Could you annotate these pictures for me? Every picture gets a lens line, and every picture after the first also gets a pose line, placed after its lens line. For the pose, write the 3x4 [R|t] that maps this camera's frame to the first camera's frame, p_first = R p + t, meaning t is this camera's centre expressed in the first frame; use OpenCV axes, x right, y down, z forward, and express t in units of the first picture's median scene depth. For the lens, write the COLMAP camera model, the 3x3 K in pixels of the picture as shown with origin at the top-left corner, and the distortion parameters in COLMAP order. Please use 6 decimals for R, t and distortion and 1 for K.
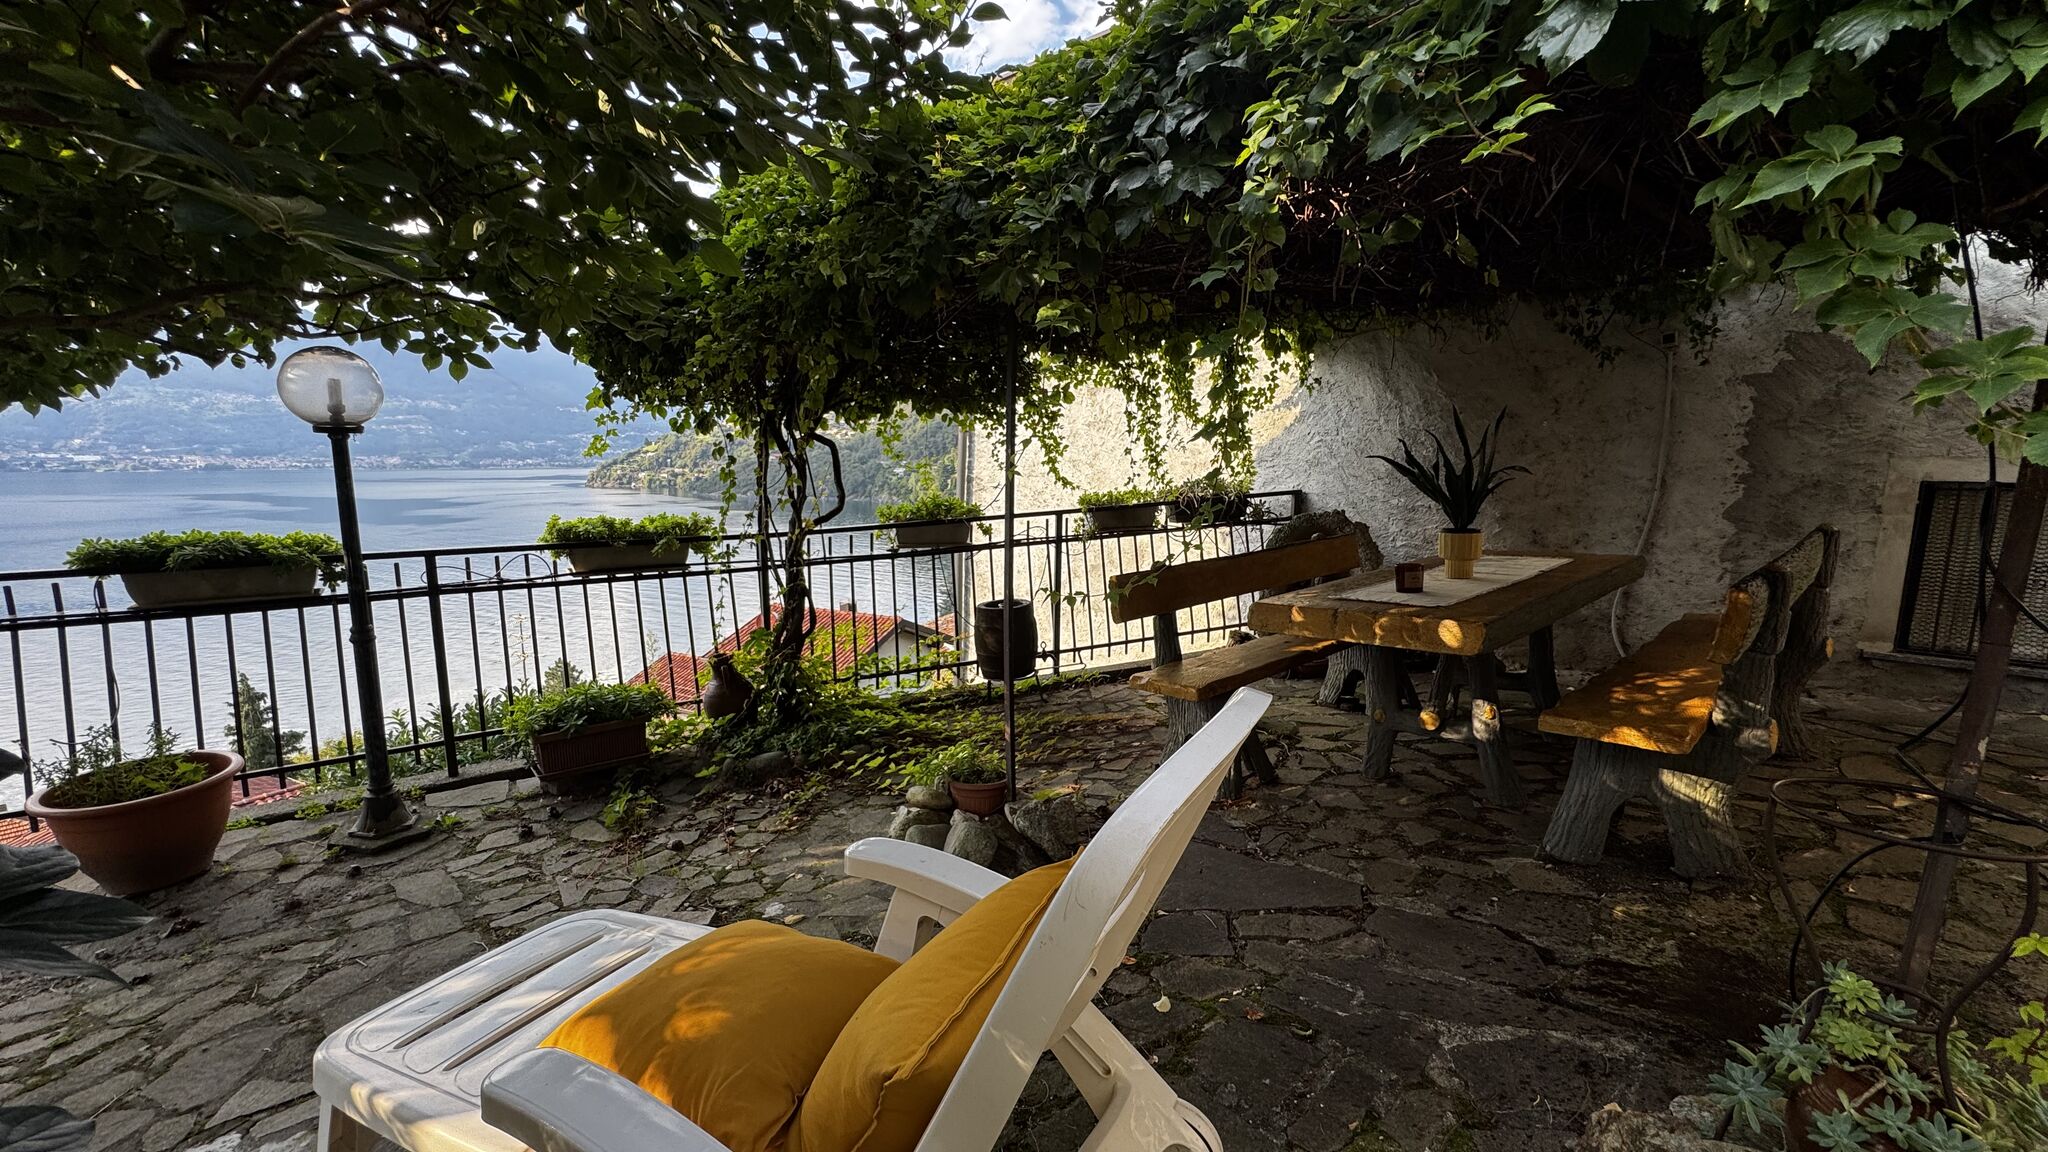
lens RADIAL K [[815.5, 0, 1024.0], [0, 815.5, 576.0], [0, 0, 1]] dist [-0.002057, -0.000029]
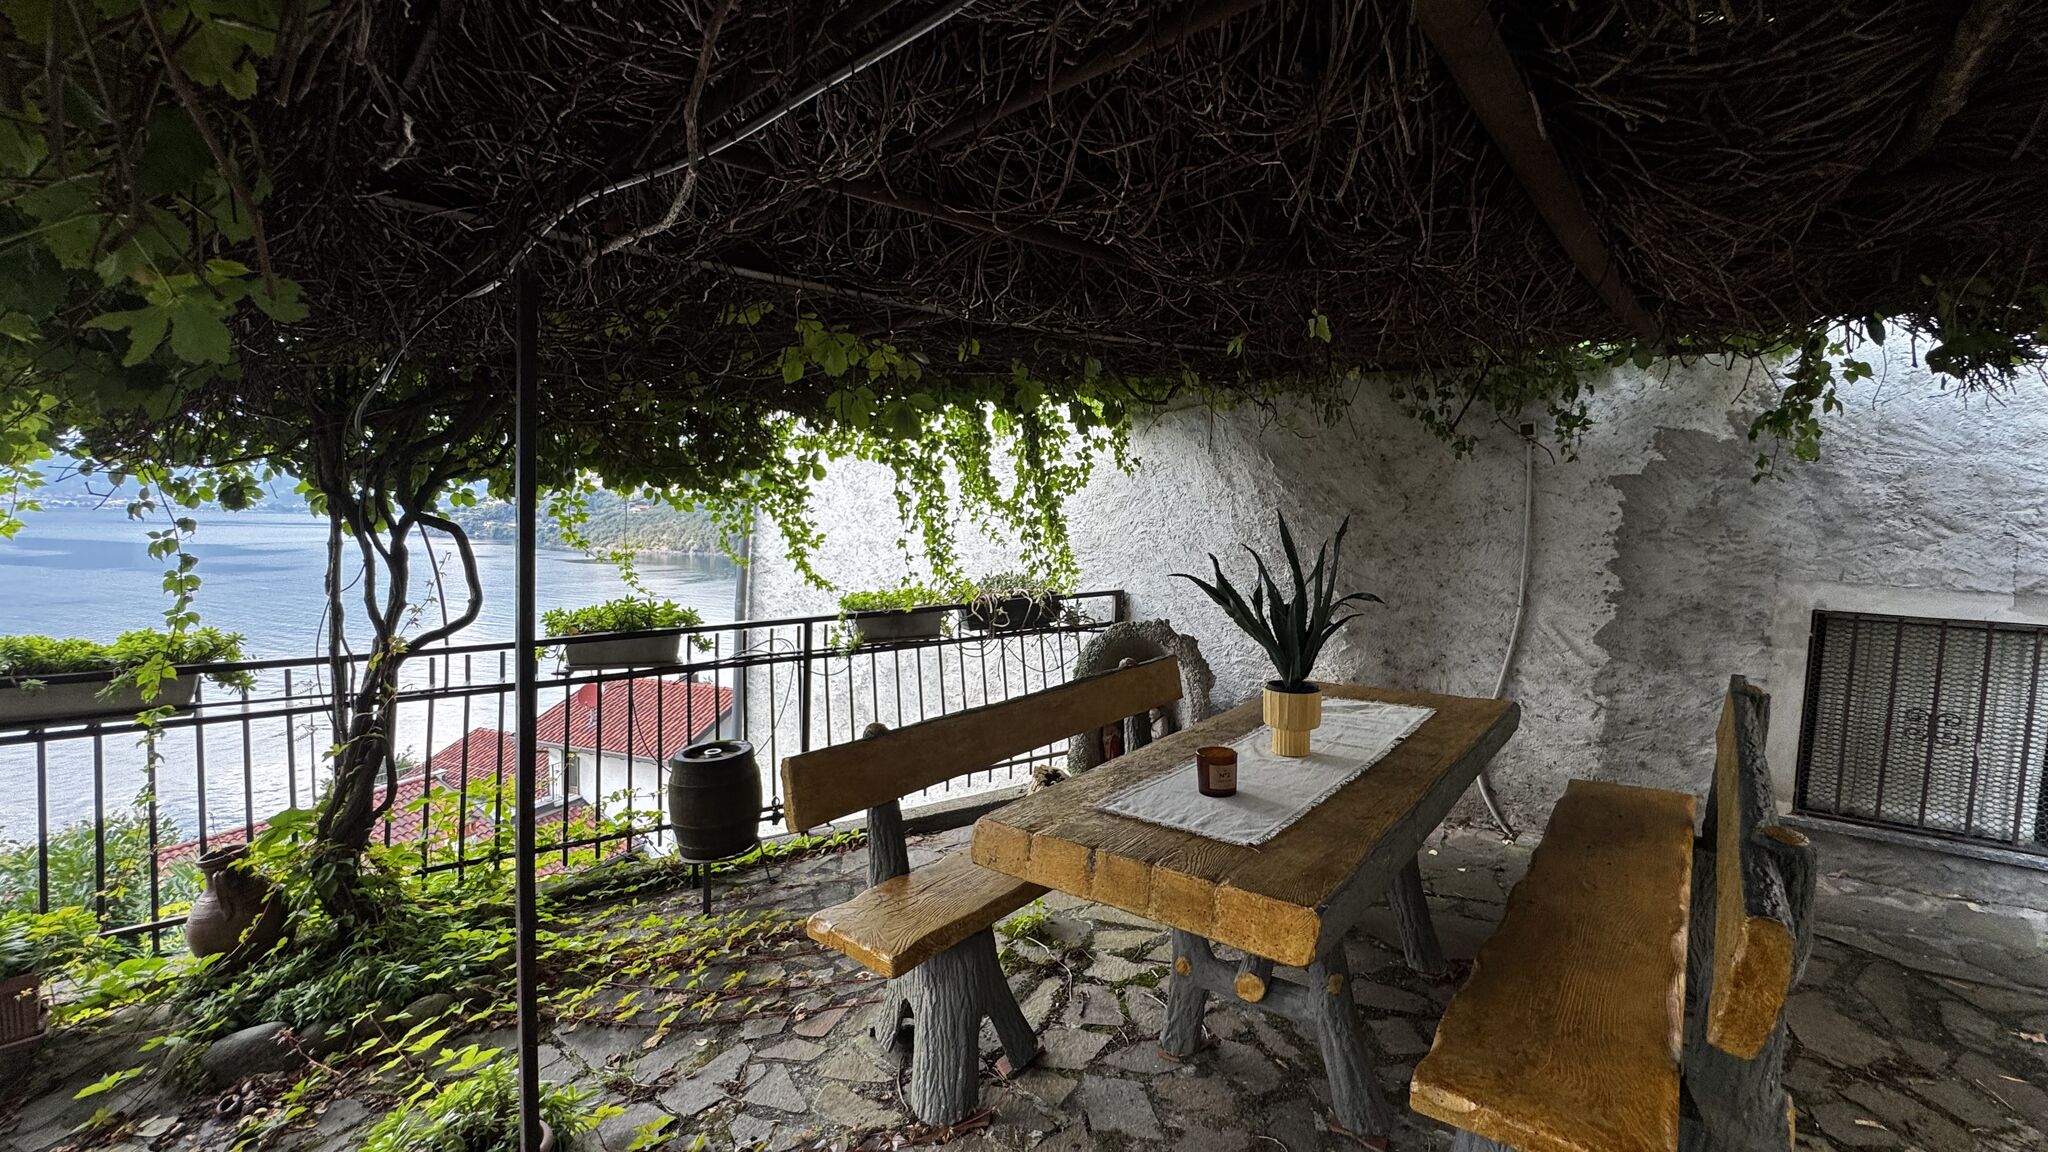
lens RADIAL K [[815.5, 0, 1024.0], [0, 815.5, 576.0], [0, 0, 1]] dist [-0.002057, -0.000029]
pose [[0.989379, 0.015572, 0.144524, 0.160778], [-0.004995, 0.997300, -0.073261, -0.078186], [-0.145274, 0.071761, 0.986786, 0.262108]]
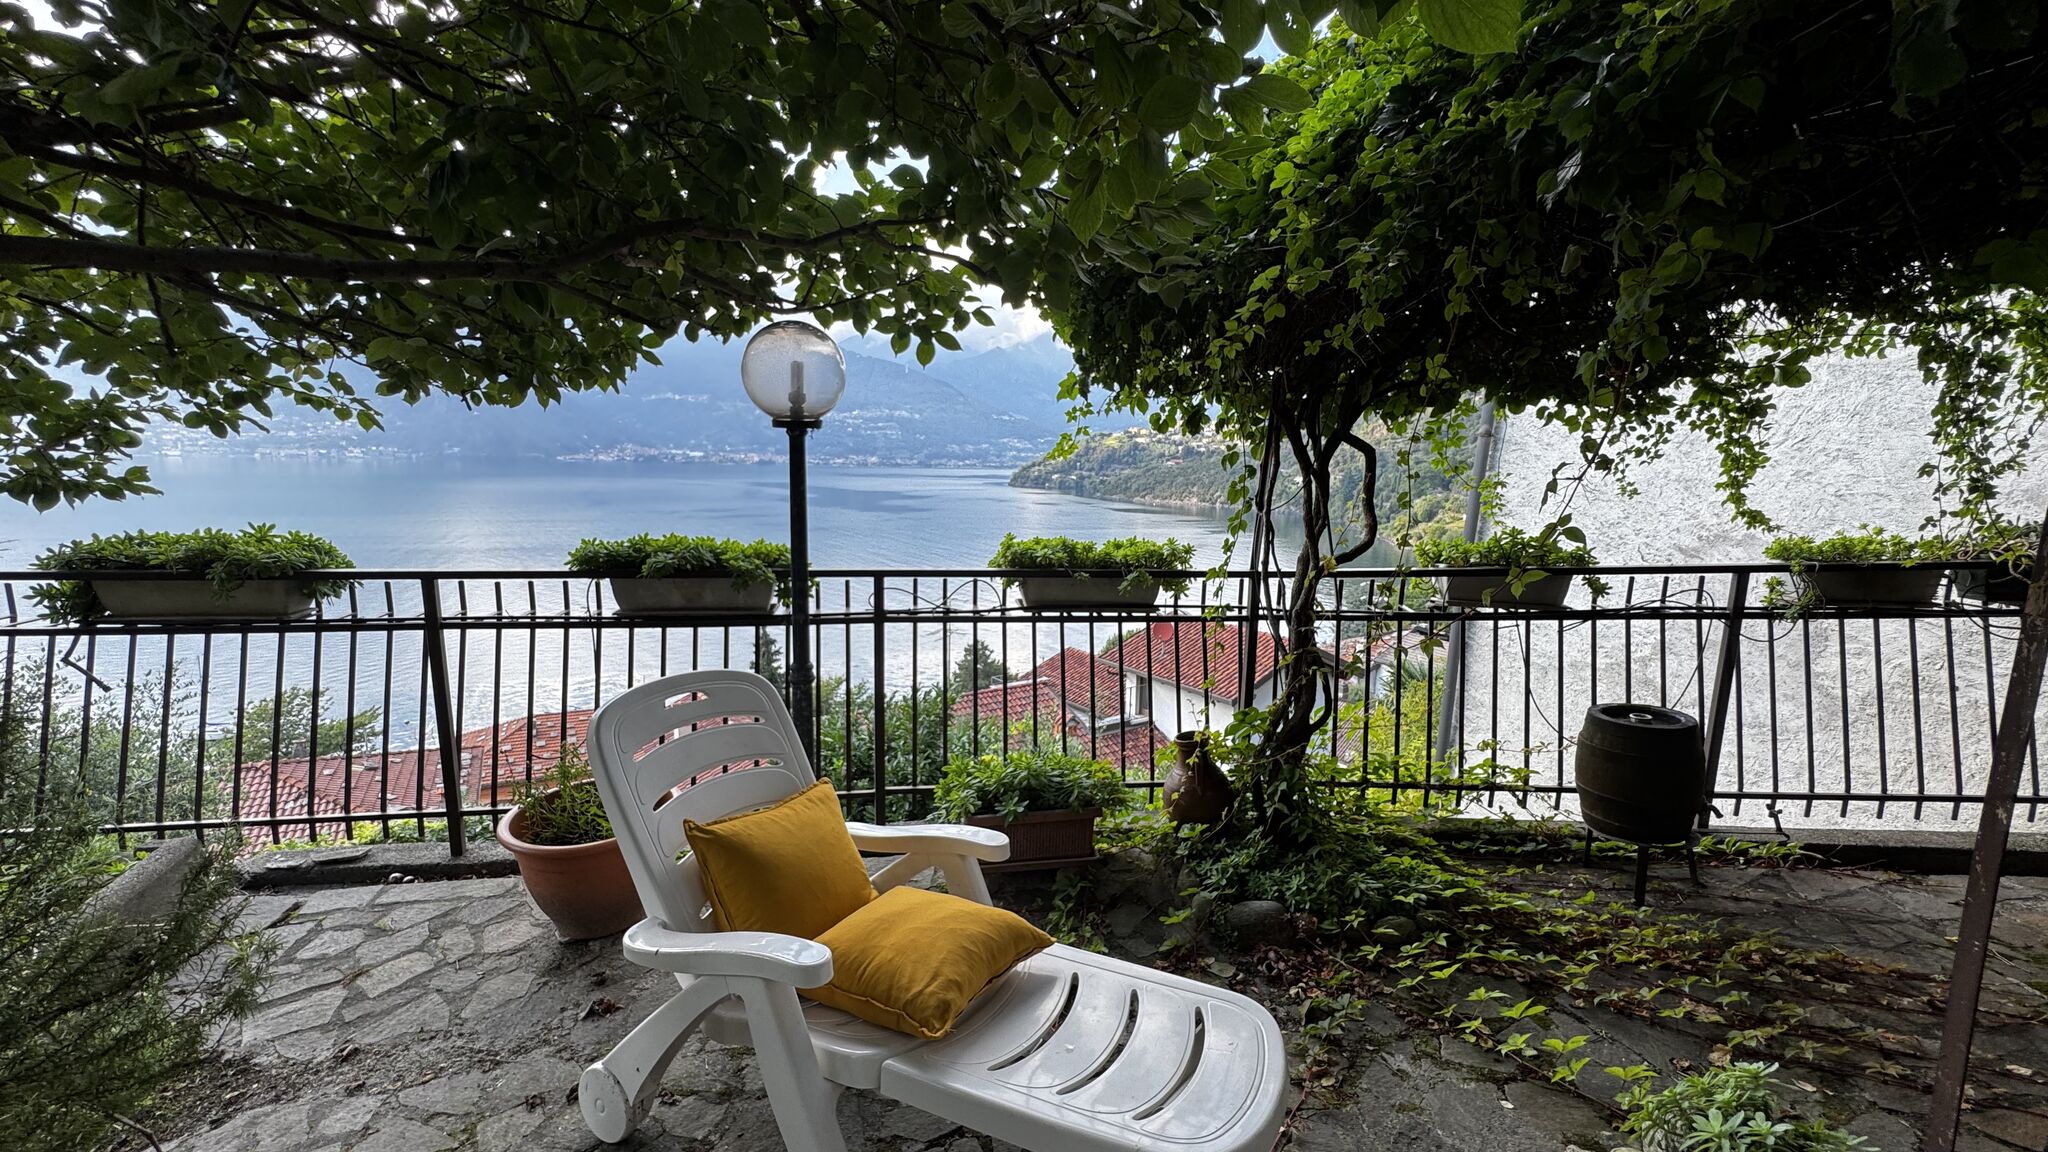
lens RADIAL K [[818.2, 0, 1024.0], [0, 818.2, 576.0], [0, 0, 1]] dist [-0.005493, -0.000152]
pose [[0.889968, 0.081184, -0.448739, -0.192252], [-0.084866, 0.996321, 0.011937, -0.042515], [0.448057, 0.027459, 0.893583, 0.276667]]
